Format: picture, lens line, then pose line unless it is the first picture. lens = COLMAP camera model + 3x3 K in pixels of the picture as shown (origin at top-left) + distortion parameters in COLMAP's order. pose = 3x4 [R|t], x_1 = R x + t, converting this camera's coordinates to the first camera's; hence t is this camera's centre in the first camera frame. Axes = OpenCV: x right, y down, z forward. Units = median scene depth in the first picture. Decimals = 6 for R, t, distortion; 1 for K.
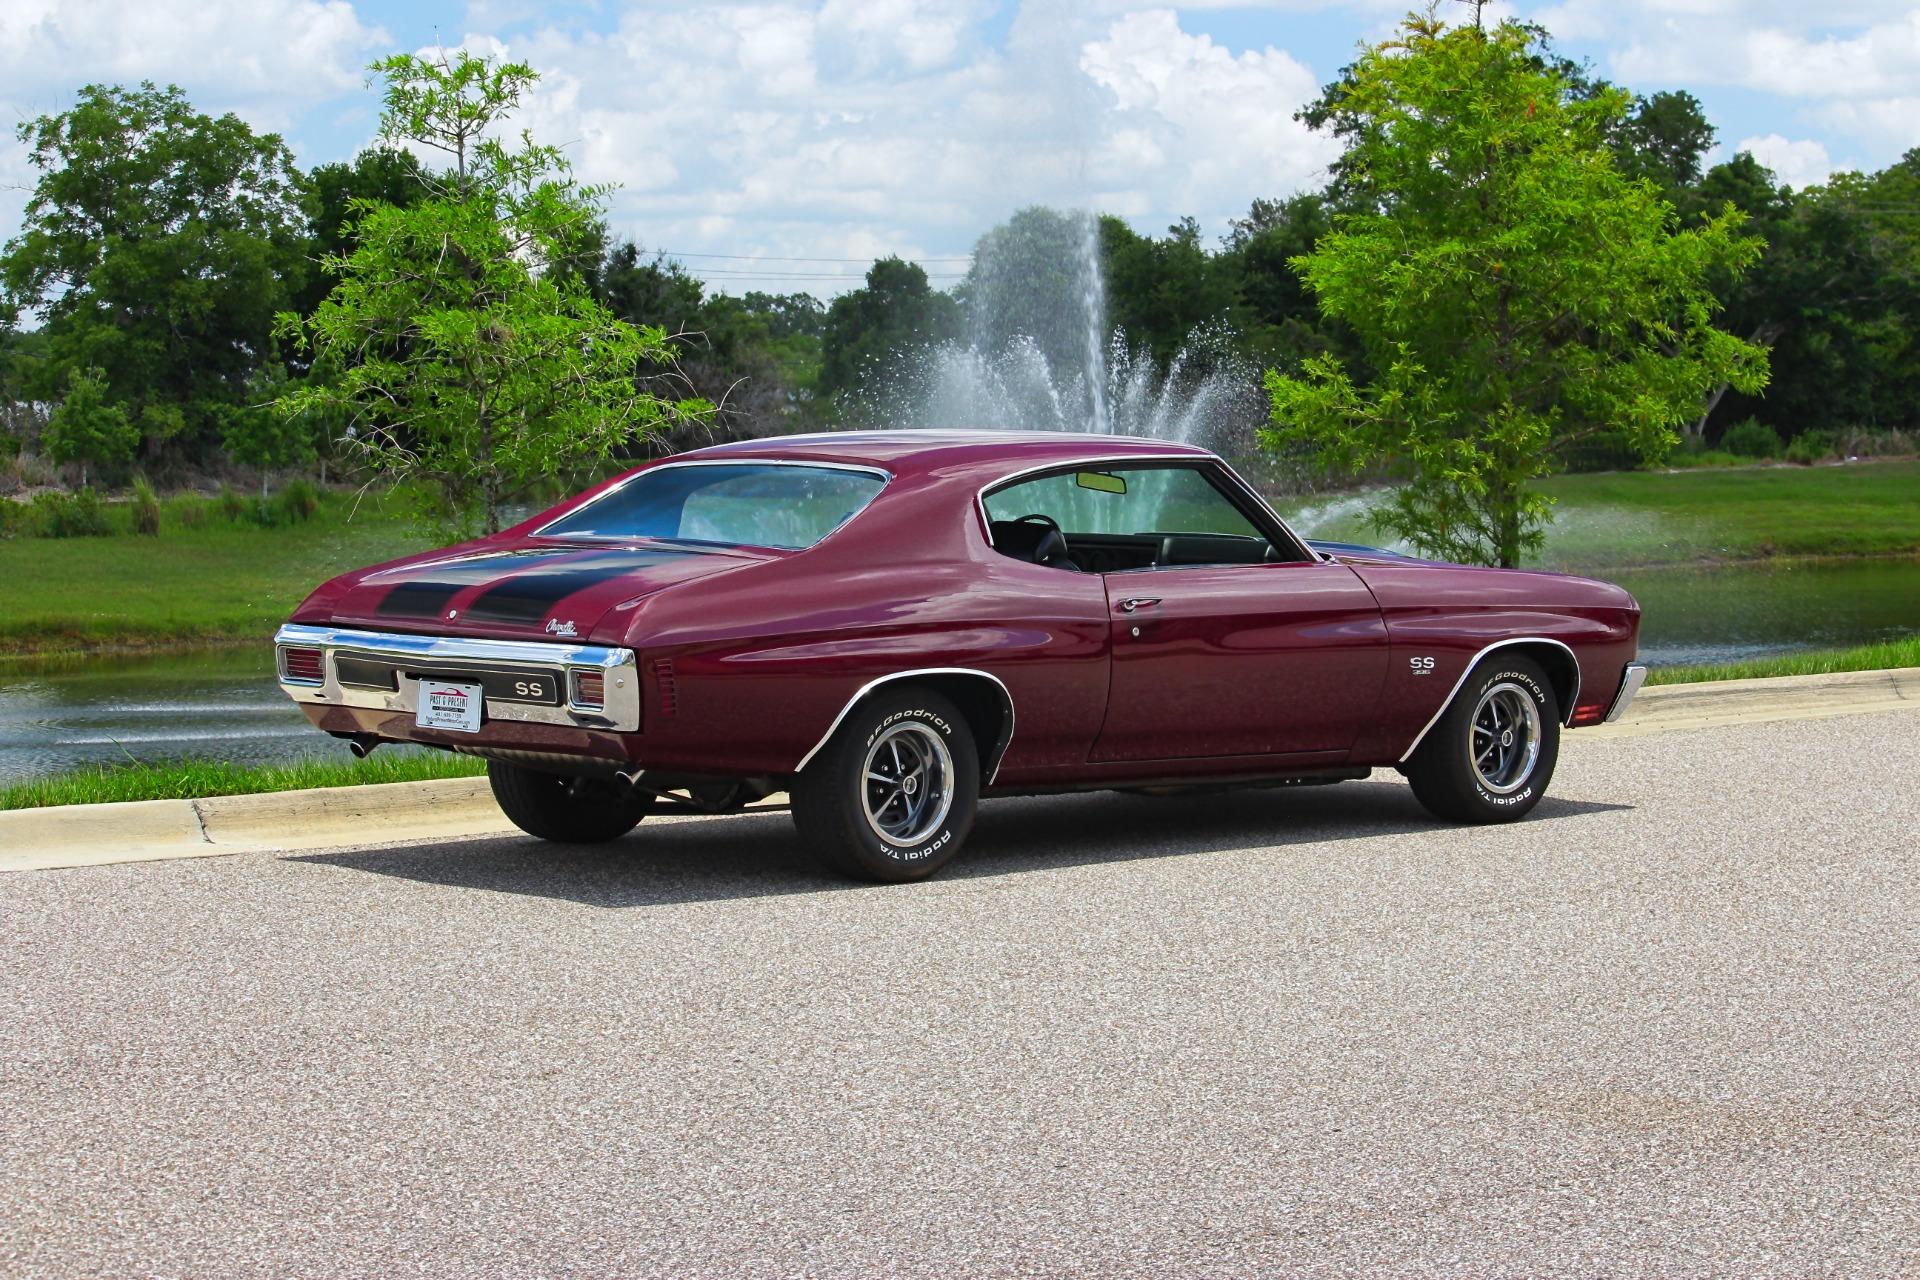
lens RADIAL K [[5014.1, 0, 960.0], [0, 5014.1, 640.0], [0, 0, 1]] dist [-0.398585, 0.078354]
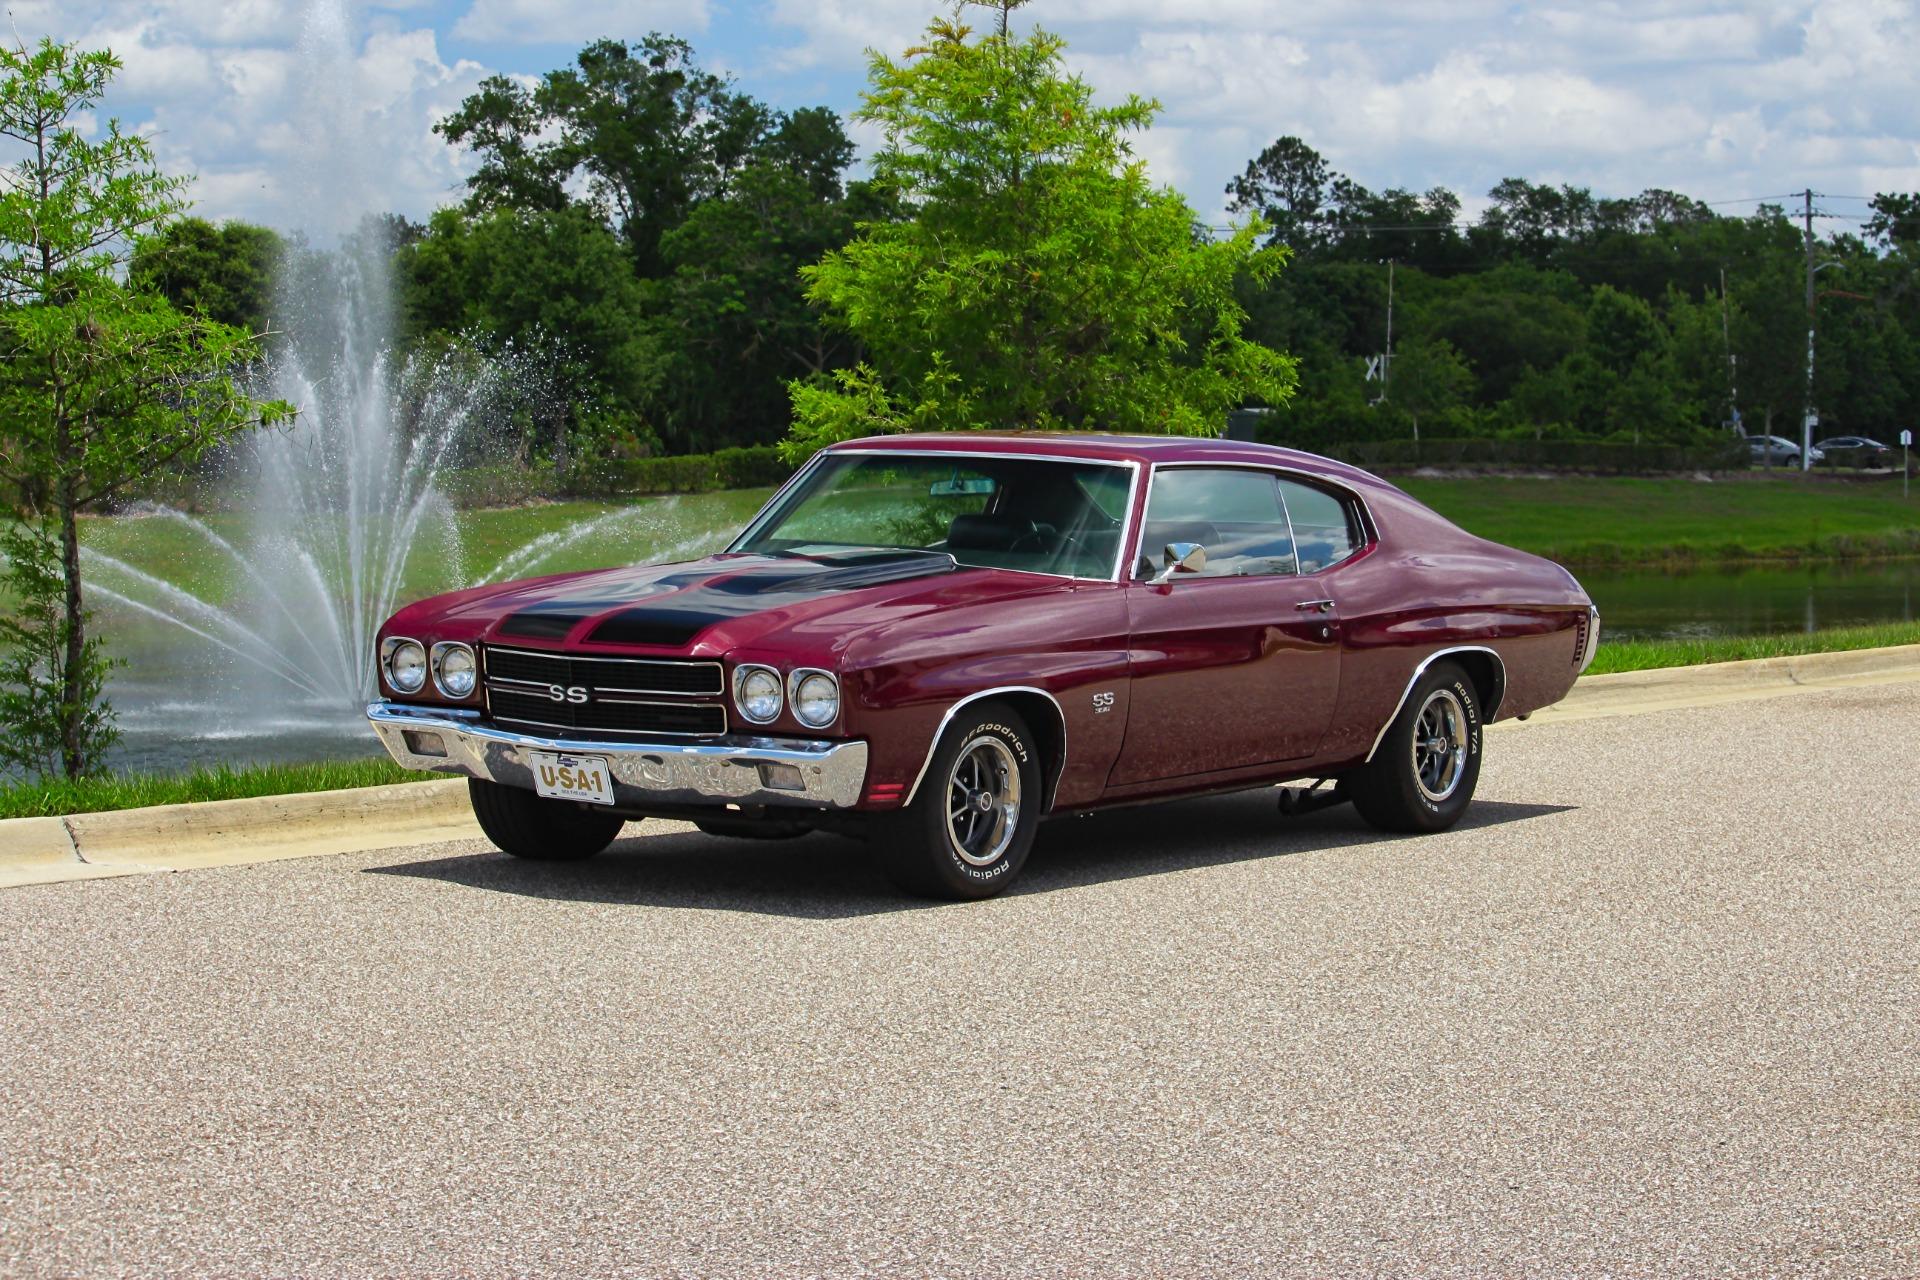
lens RADIAL K [[4991.4, 0, 923.2], [0, 4991.4, 634.4], [0, 0, 1]] dist [-0.361359, -0.550578]
pose [[0.980922, 0.001184, 0.194401, -0.120717], [-0.000344, 0.999990, -0.004355, 0.001060], [-0.194404, 0.004205, 0.980913, 0.035930]]
